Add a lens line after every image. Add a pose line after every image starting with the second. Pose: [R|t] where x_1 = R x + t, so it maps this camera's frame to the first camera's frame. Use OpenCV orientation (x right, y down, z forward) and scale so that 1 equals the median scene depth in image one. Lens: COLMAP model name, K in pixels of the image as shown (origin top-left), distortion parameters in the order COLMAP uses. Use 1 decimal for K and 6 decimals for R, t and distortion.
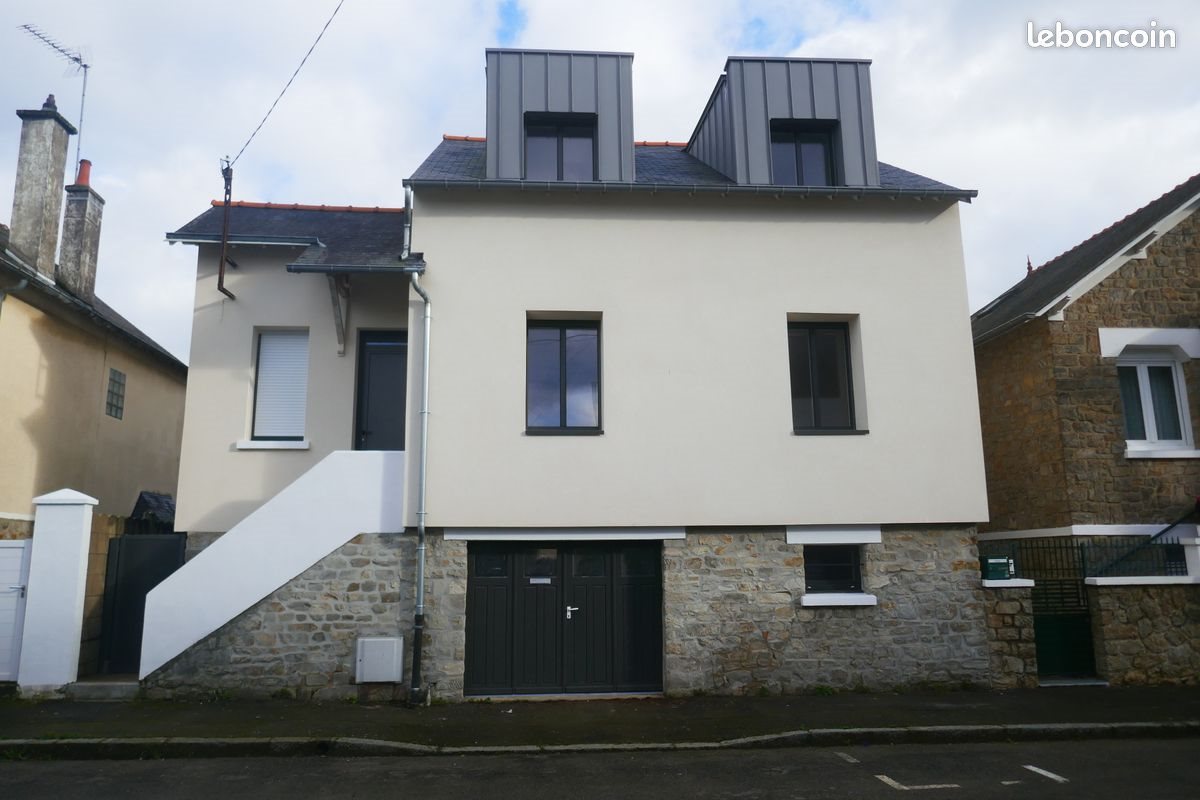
lens RADIAL K [[856.0, 0, 599.0], [0, 856.0, 395.4], [0, 0, 1]] dist [-0.024897, 0.003965]
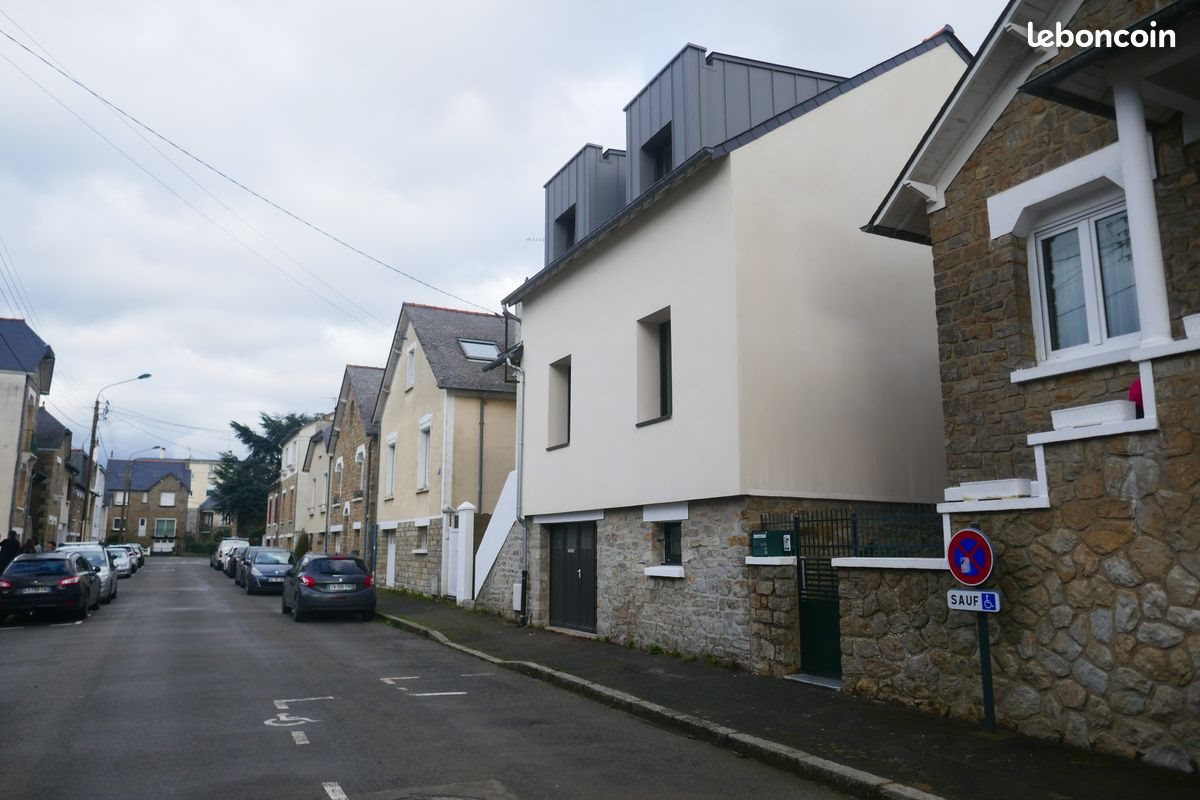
lens RADIAL K [[856.0, 0, 598.5], [0, 856.0, 402.4], [0, 0, 1]] dist [-0.024897, 0.003965]
pose [[0.386659, -0.145281, -0.910707, 1.281204], [0.176892, 0.980861, -0.081369, 0.098920], [0.905099, -0.129635, 0.404958, 0.497860]]
